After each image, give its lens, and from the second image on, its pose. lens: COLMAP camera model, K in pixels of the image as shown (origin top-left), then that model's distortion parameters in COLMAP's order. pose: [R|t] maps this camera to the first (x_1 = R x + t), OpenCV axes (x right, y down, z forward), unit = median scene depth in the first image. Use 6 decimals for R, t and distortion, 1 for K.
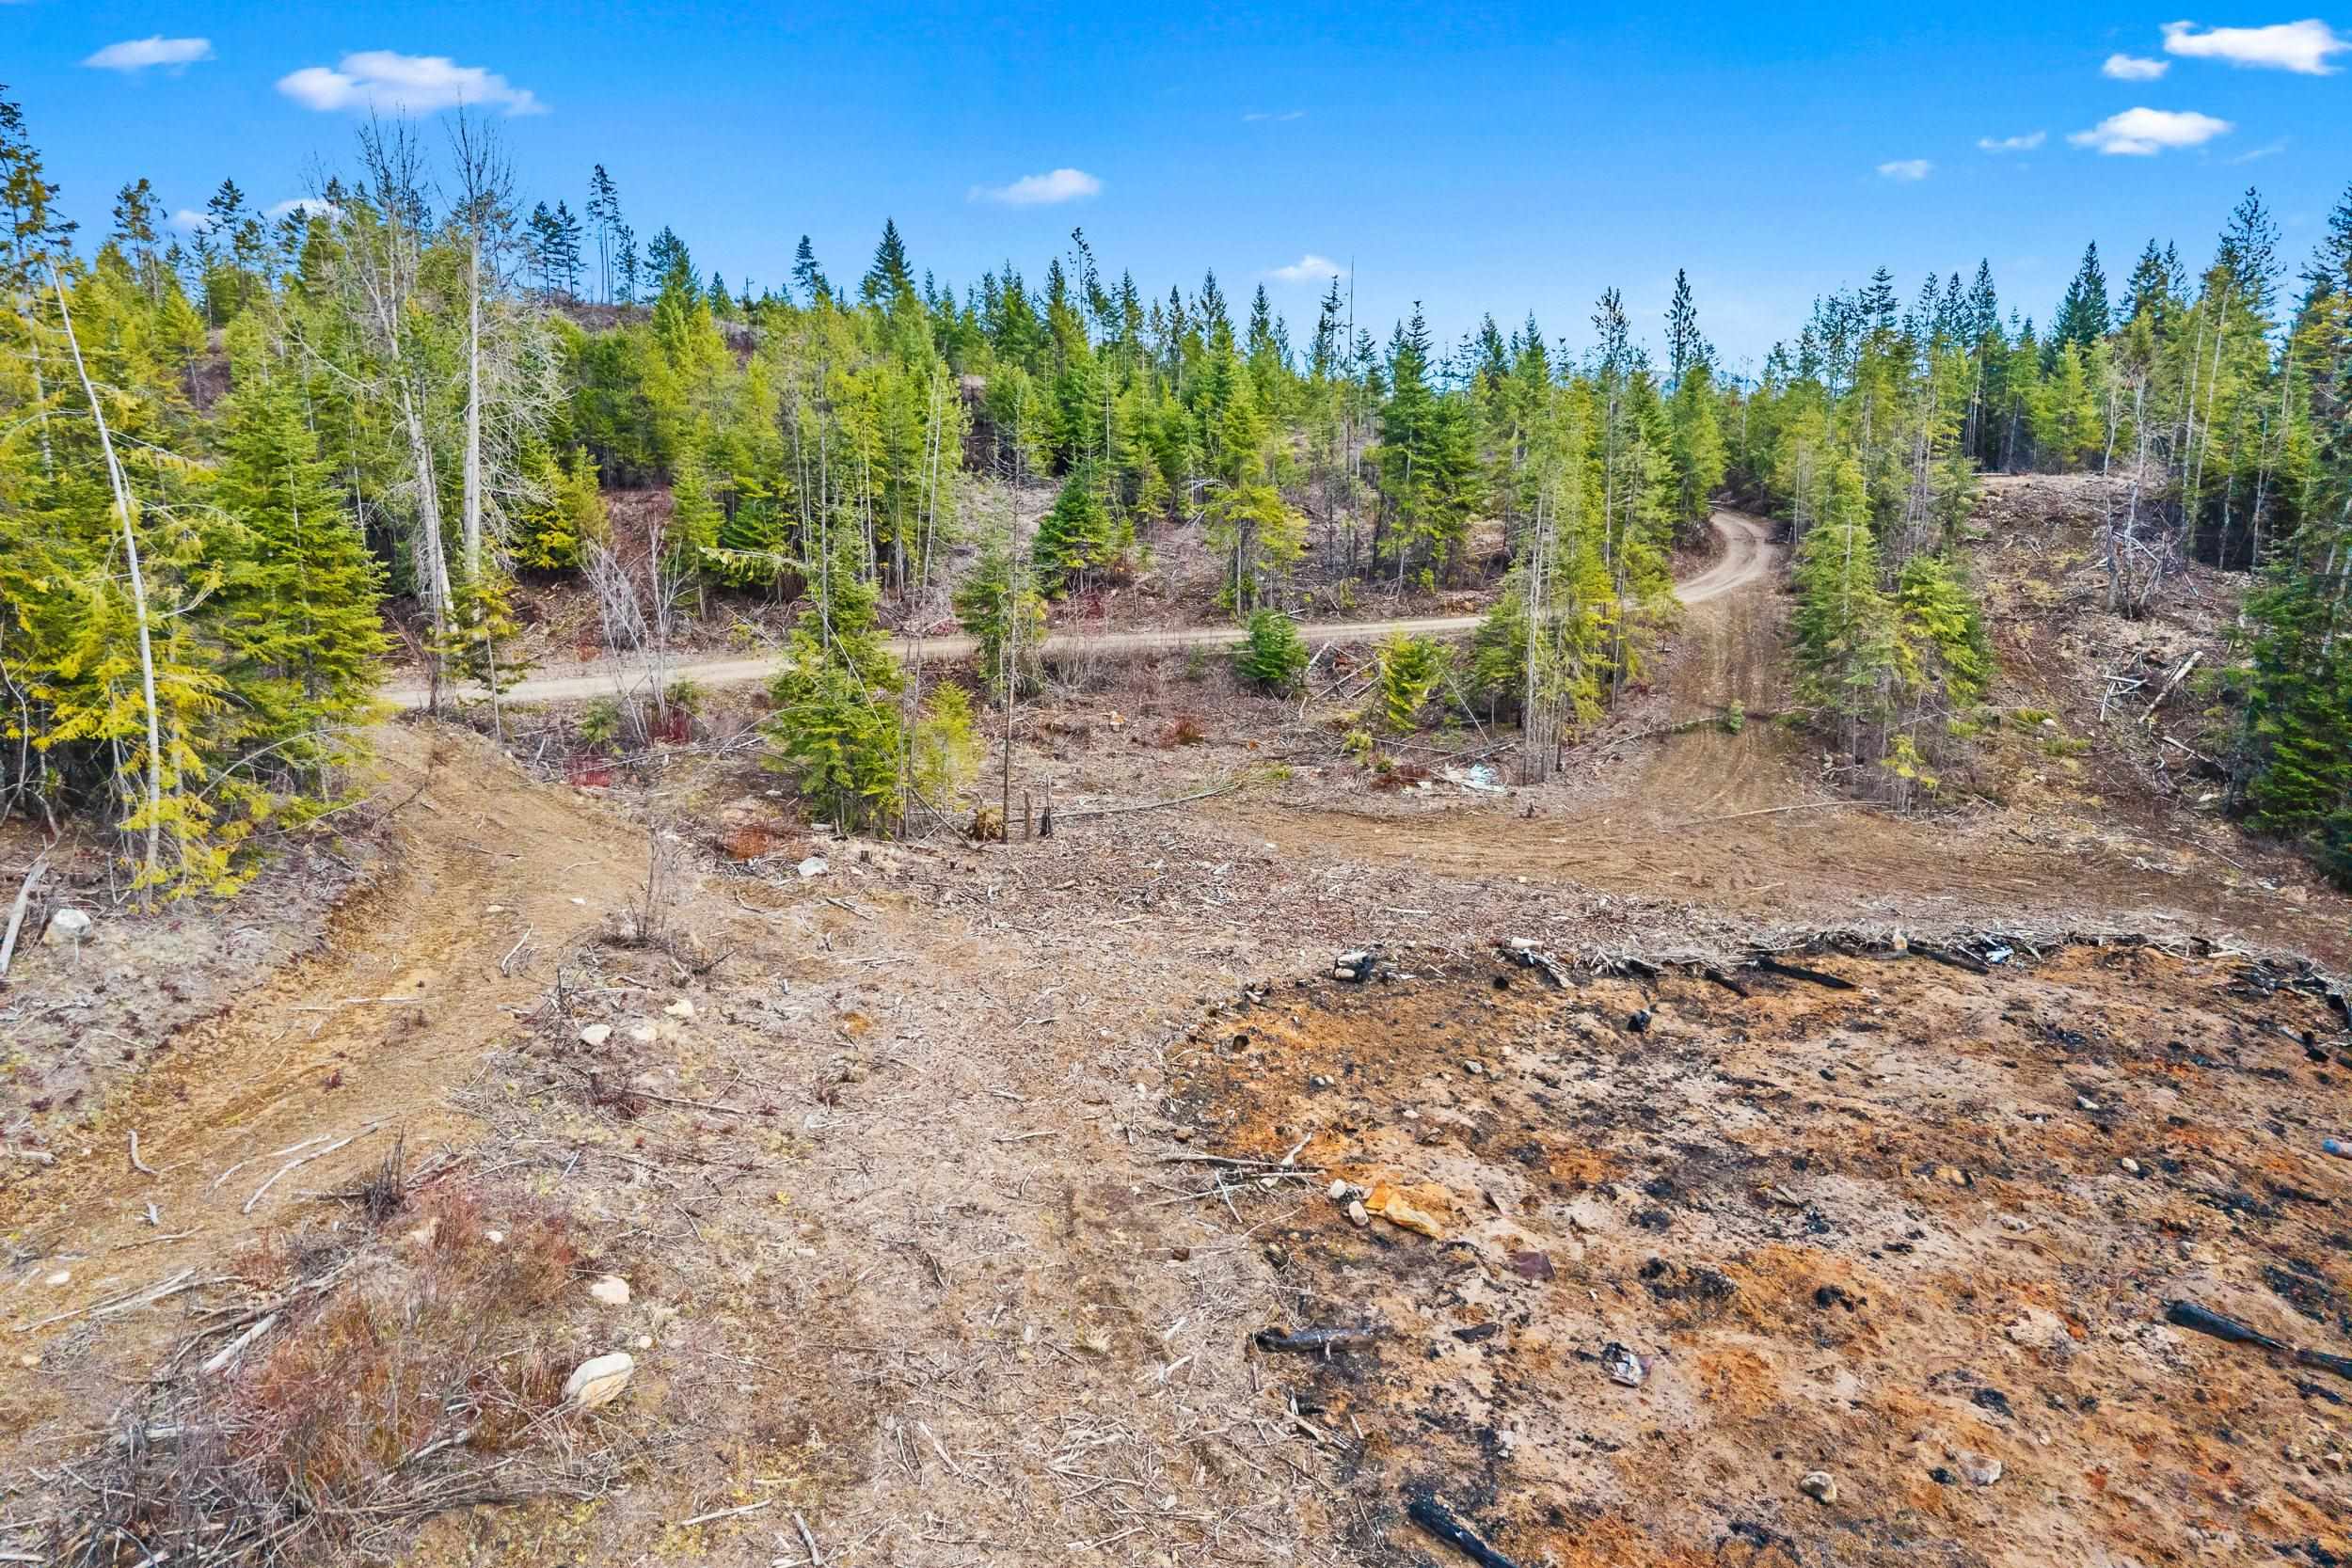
lens RADIAL K [[1640.1, 0, 1174.1], [0, 1640.1, 782.5], [0, 0, 1]] dist [-0.002963, -0.001693]
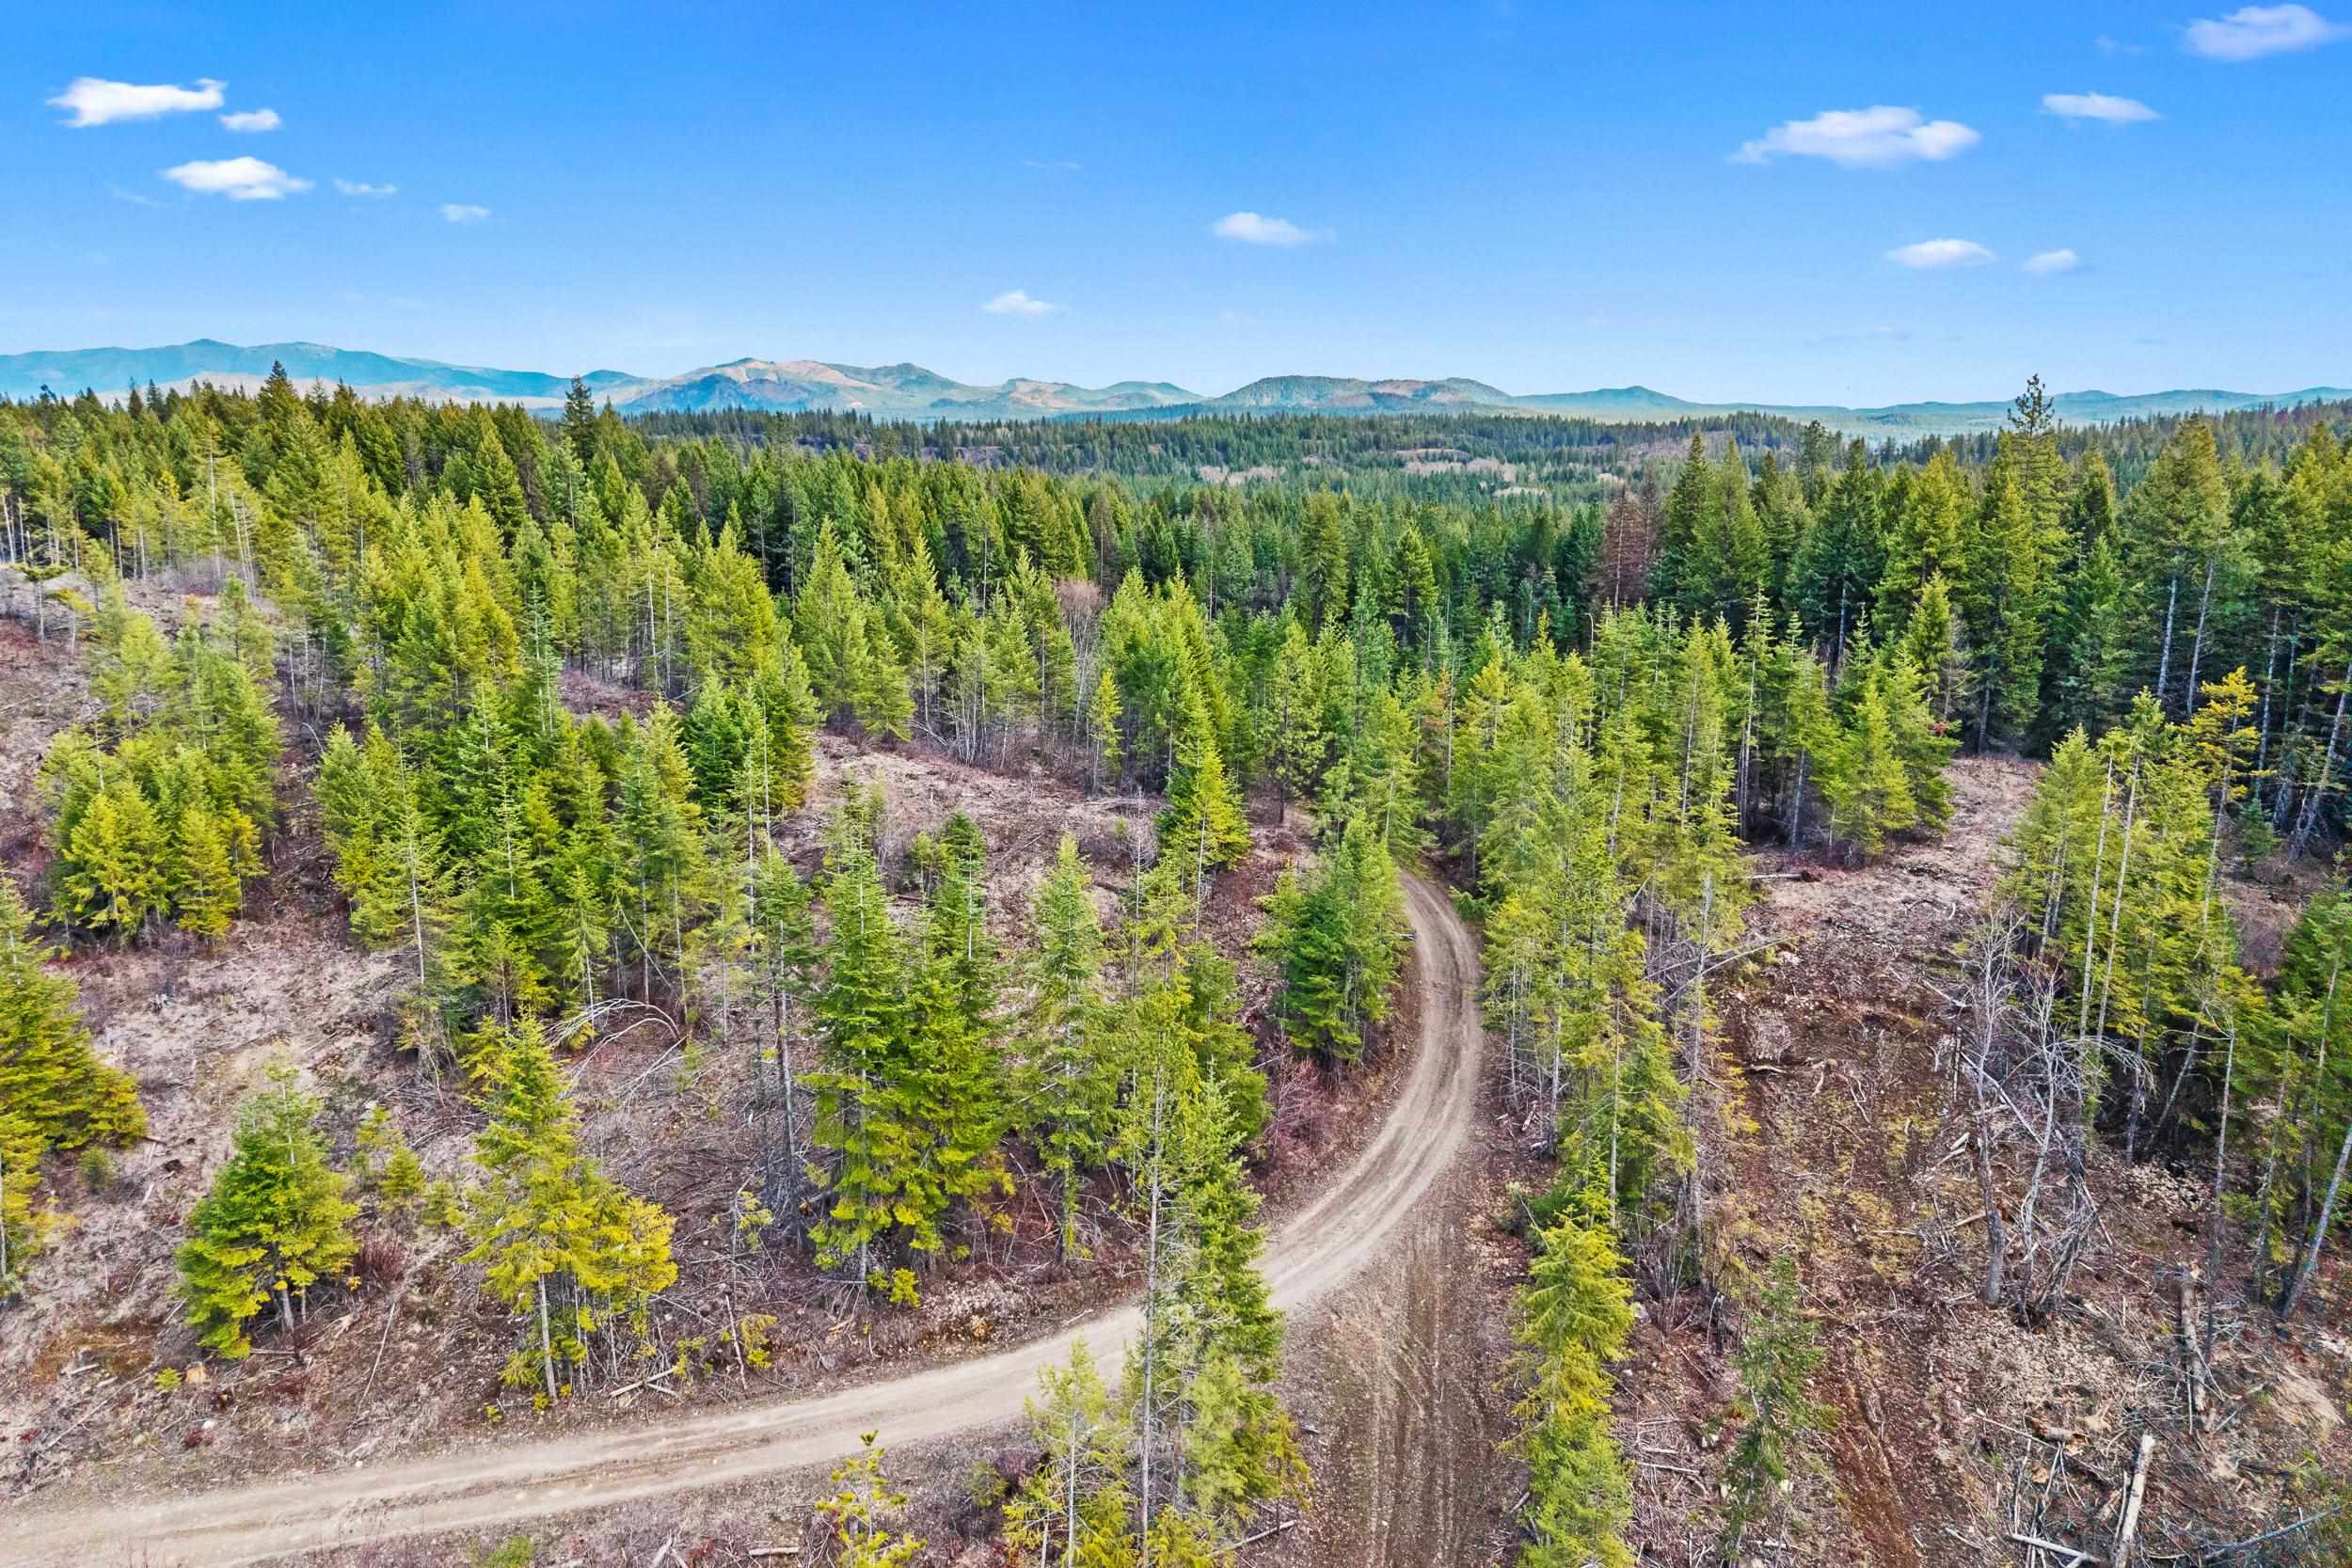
lens RADIAL K [[1640.1, 0, 1177.5], [0, 1640.1, 783.9], [0, 0, 1]] dist [-0.002963, -0.001693]
pose [[0.989917, -0.032364, 0.137904, 0.170467], [0.032830, 0.999460, -0.001104, -0.290454], [-0.137793, 0.005621, 0.990445, 0.392679]]
